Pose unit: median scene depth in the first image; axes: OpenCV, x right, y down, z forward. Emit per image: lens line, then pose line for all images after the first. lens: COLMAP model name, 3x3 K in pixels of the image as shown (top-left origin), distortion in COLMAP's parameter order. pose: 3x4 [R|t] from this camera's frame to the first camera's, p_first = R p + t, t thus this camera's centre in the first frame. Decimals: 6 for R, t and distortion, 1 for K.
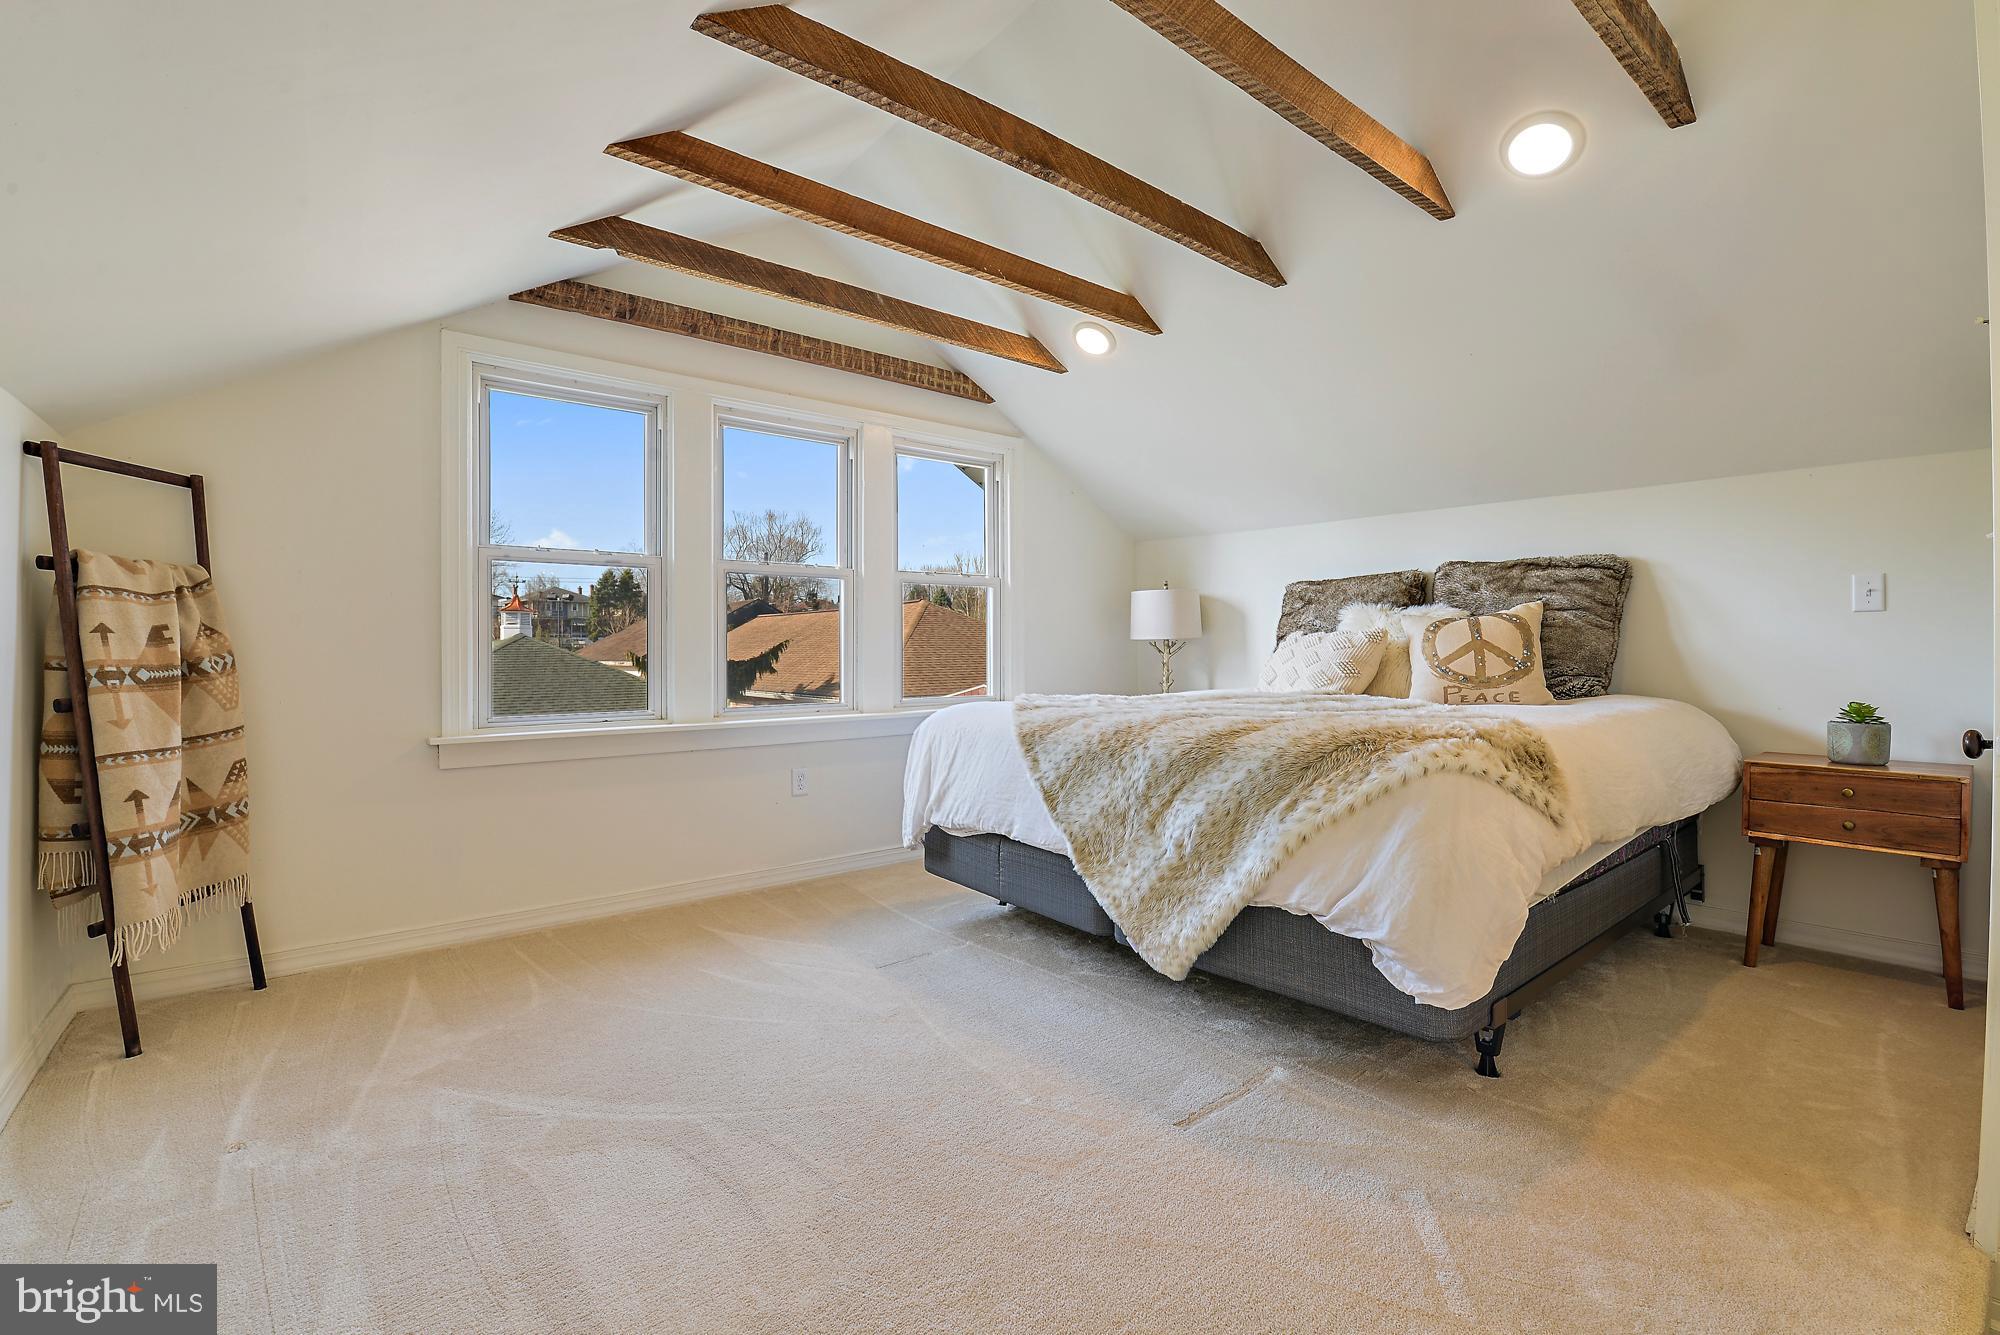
lens RADIAL K [[891.3, 0, 1000.0], [0, 891.3, 667.5], [0, 0, 1]] dist [-0.024466, -0.000347]
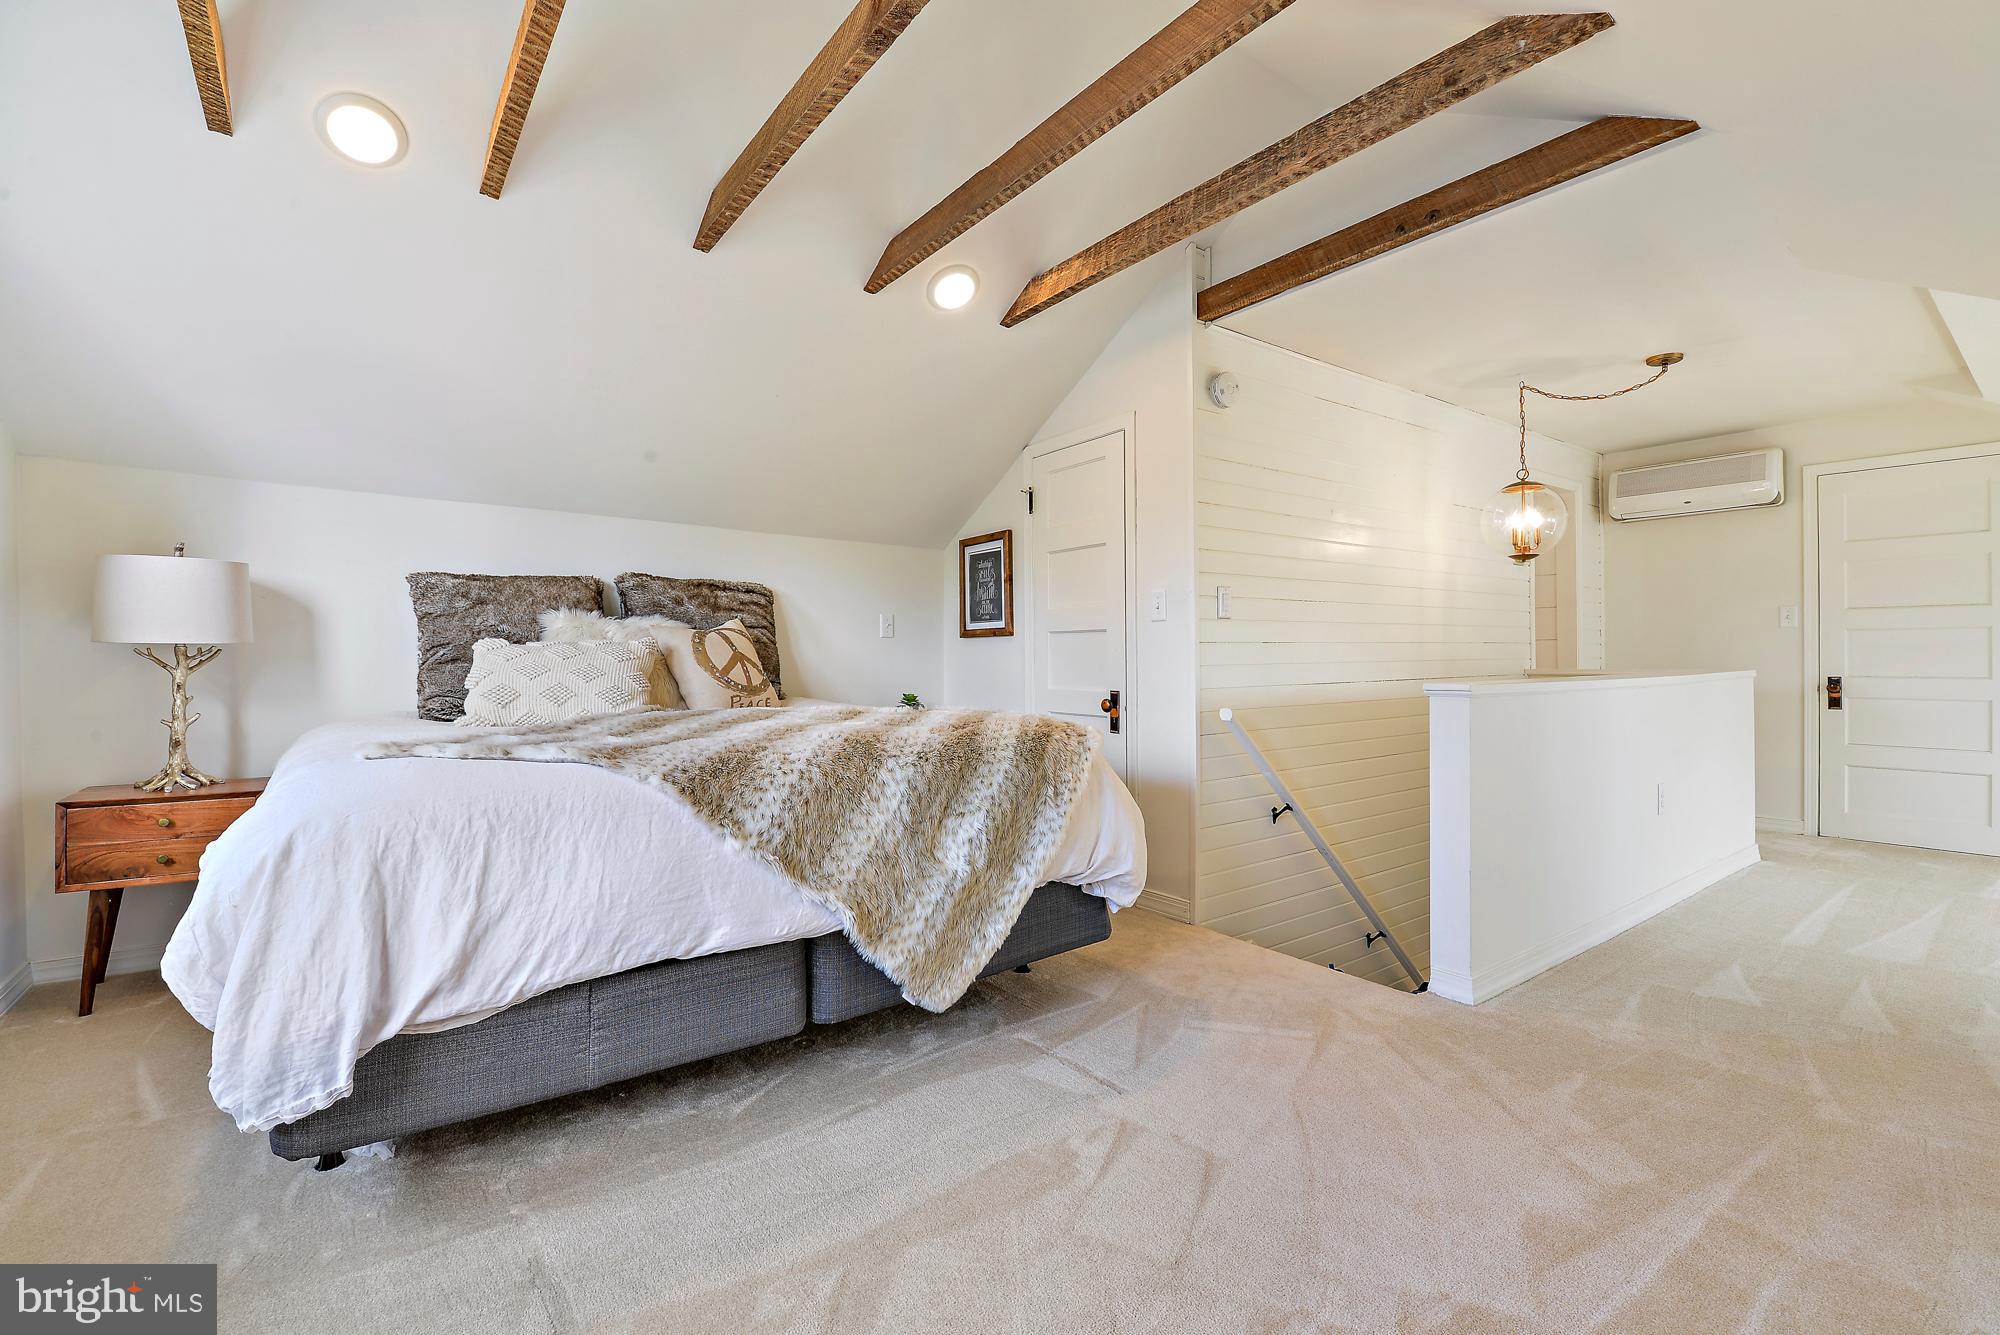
lens RADIAL K [[858.8, 0, 1000.0], [0, 858.8, 667.5], [0, 0, 1]] dist [-0.009032, -0.000004]
pose [[0.021505, -0.004295, 0.999760, -0.923573], [0.023021, 0.999728, 0.003800, -0.016527], [-0.999504, 0.022934, 0.021598, 1.197840]]
